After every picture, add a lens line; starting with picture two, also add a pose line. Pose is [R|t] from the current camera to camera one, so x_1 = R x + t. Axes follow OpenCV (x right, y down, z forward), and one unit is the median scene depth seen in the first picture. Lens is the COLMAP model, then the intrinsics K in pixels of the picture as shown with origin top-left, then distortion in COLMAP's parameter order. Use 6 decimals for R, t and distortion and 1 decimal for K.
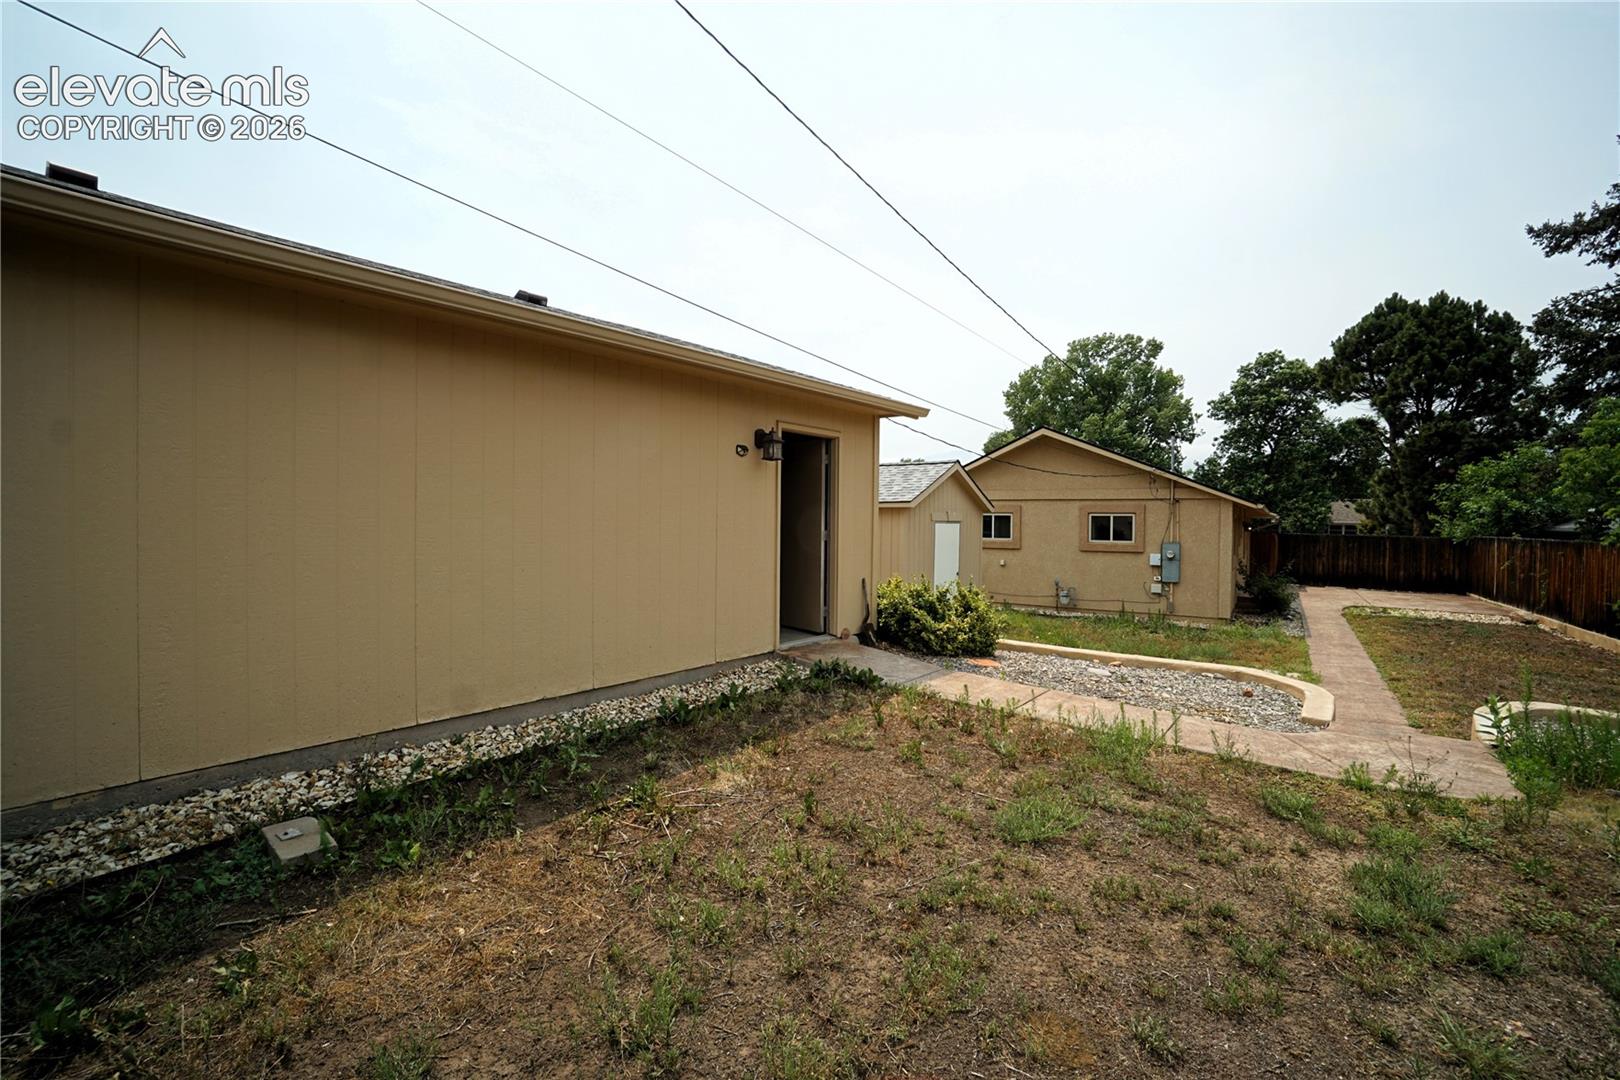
lens RADIAL K [[739.3, 0, 802.2], [0, 739.3, 534.2], [0, 0, 1]] dist [-0.066538, 0.023774]
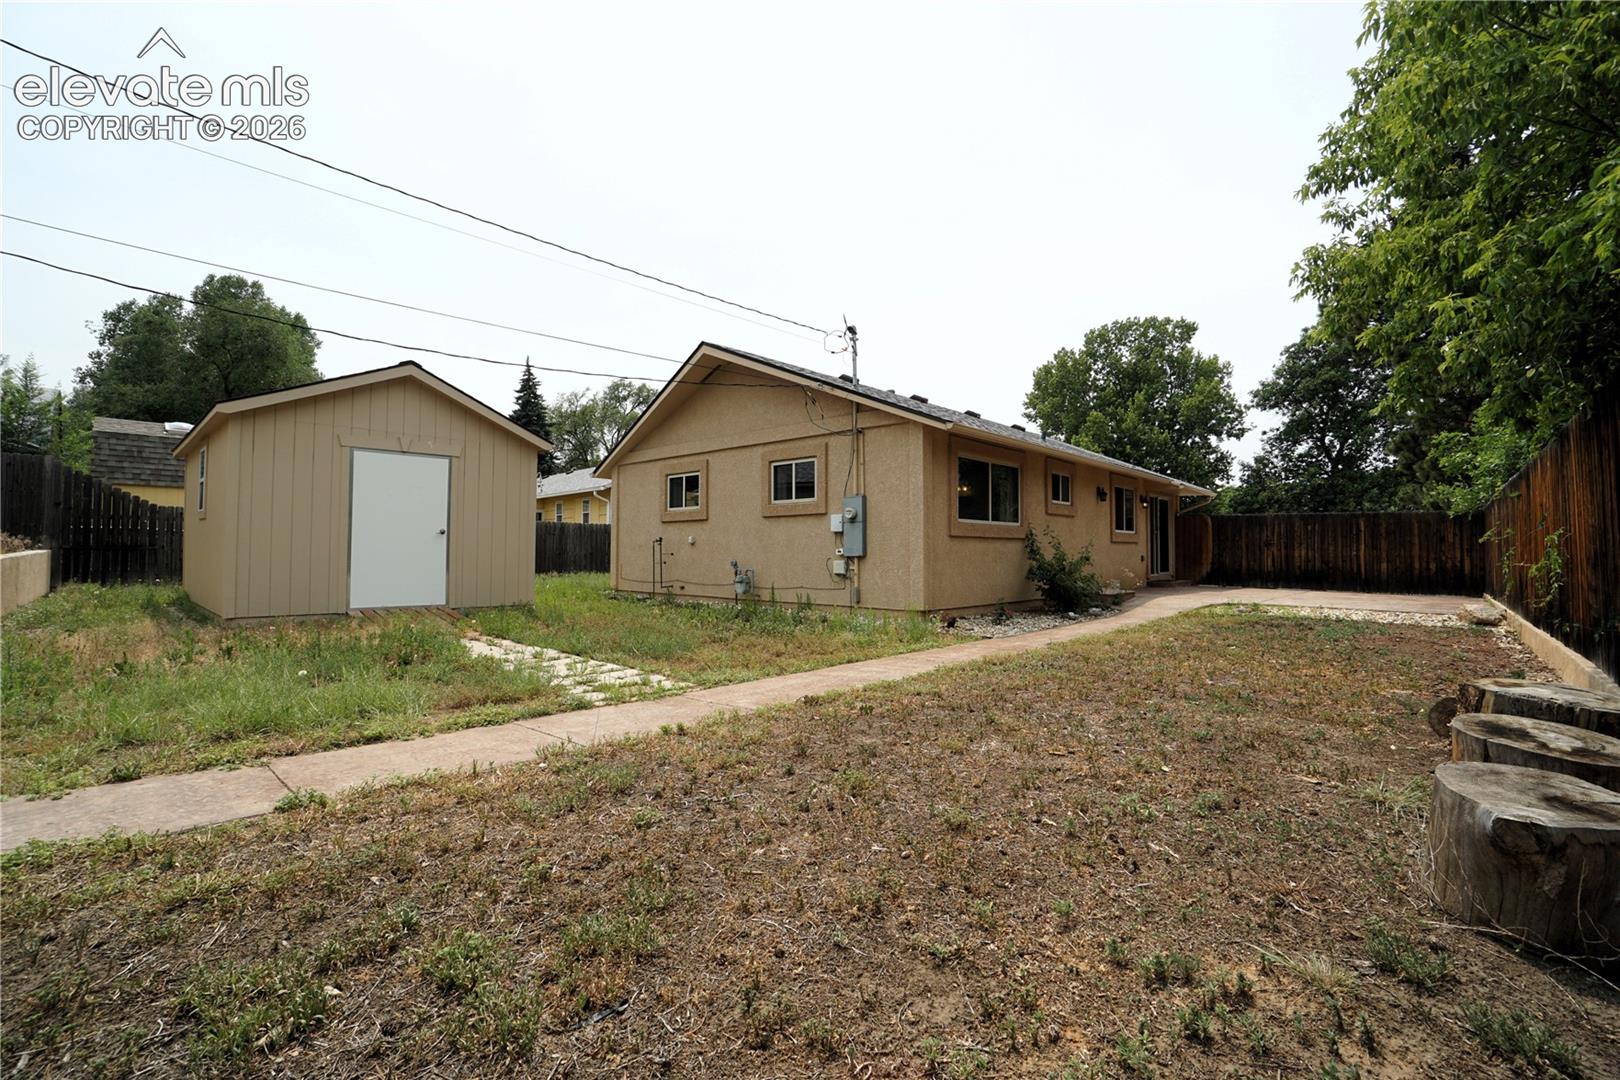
lens RADIAL K [[739.3, 0, 802.2], [0, 739.3, 534.2], [0, 0, 1]] dist [-0.066538, 0.023774]
pose [[0.988670, -0.010884, -0.149710, 0.389604], [0.004038, 0.998935, -0.045957, 0.053130], [0.150051, 0.044832, 0.987661, 0.236120]]
